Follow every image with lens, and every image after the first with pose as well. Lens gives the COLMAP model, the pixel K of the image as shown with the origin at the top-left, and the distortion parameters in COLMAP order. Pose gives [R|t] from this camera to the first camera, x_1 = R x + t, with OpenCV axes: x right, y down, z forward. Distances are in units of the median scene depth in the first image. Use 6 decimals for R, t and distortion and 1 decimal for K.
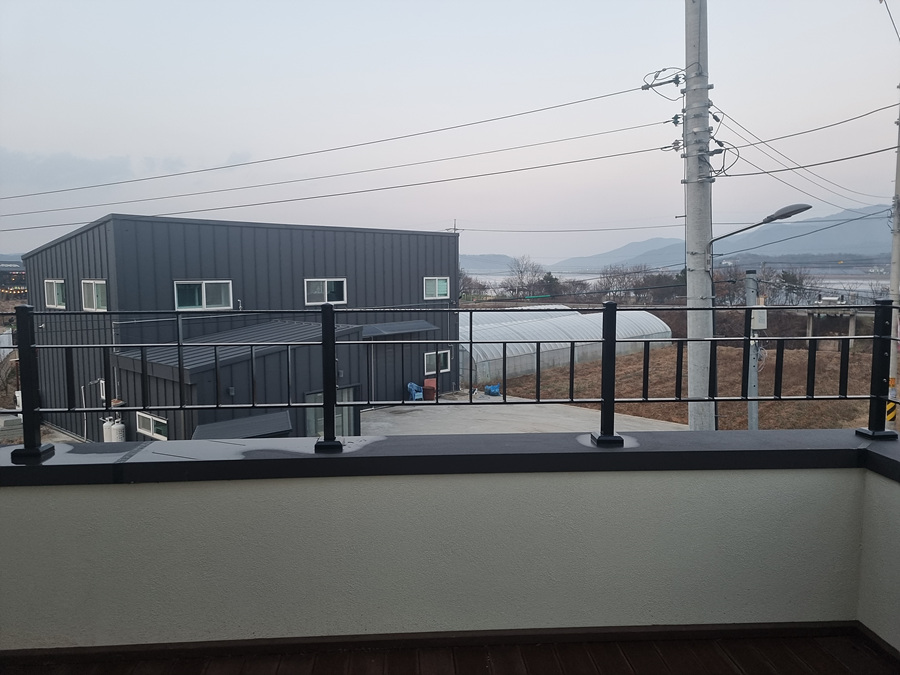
lens RADIAL K [[670.4, 0, 447.1], [0, 670.4, 337.4], [0, 0, 1]] dist [0.050721, -0.021398]
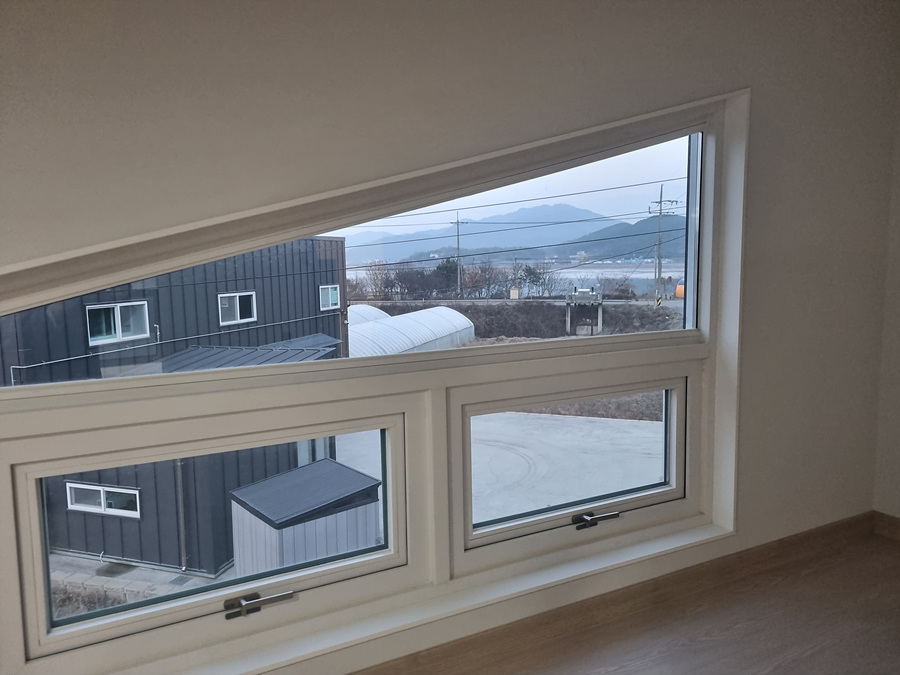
lens RADIAL K [[670.4, 0, 449.8], [0, 670.4, 336.9], [0, 0, 1]] dist [0.050721, -0.021398]
pose [[0.913694, -0.058455, 0.402176, -0.245125], [0.054749, 0.998285, 0.020715, -0.030184], [-0.402698, 0.003092, 0.915328, 0.091486]]
